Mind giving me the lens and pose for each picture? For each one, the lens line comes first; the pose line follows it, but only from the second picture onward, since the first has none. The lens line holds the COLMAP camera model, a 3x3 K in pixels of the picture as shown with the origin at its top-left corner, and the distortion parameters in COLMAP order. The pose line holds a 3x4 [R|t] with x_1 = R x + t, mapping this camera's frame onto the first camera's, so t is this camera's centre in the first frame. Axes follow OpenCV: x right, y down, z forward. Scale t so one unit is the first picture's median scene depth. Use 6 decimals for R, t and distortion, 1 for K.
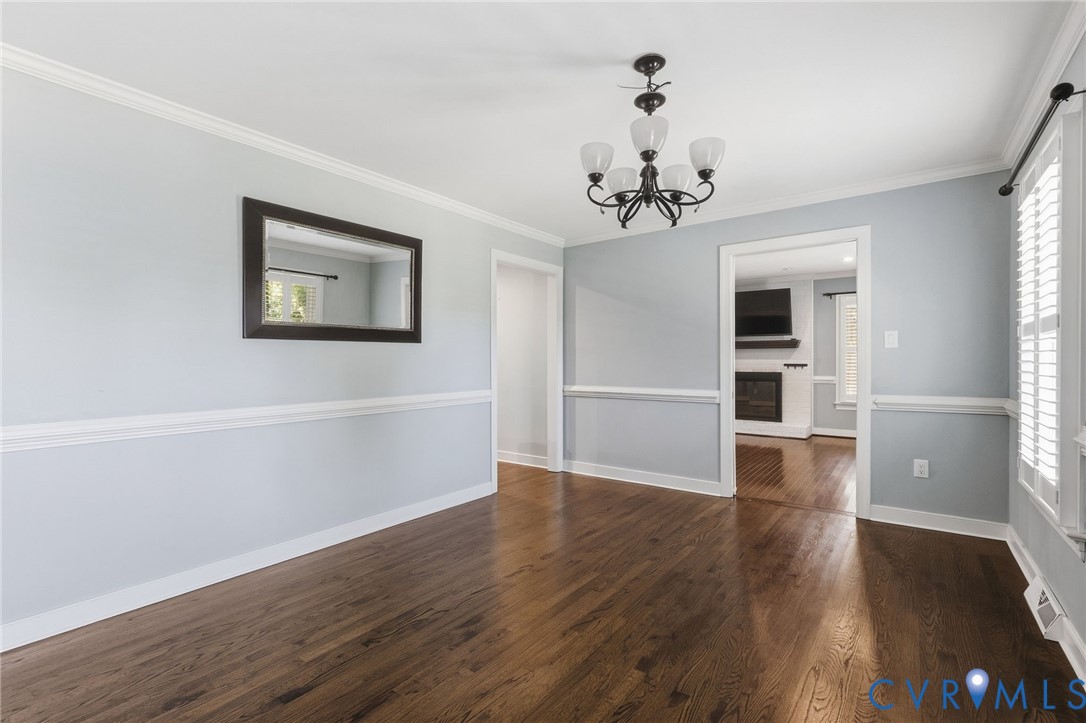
lens RADIAL K [[492.7, 0, 553.2], [0, 492.7, 362.8], [0, 0, 1]] dist [0.001844, 0.002826]
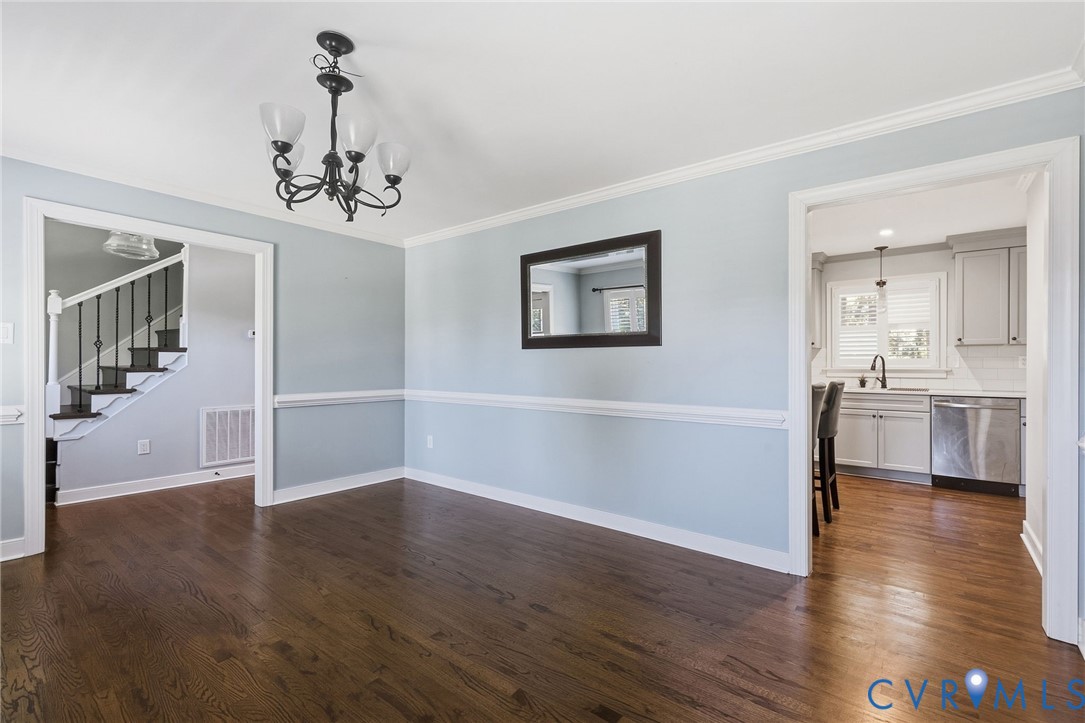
lens RADIAL K [[492.3, 0, 539.1], [0, 492.3, 361.2], [0, 0, 1]] dist [0.001844, 0.002826]
pose [[-0.056333, -0.002782, -0.998408, 0.700713], [-0.008831, 0.999958, -0.002288, -0.008676], [0.998373, 0.008688, -0.056355, 0.919444]]
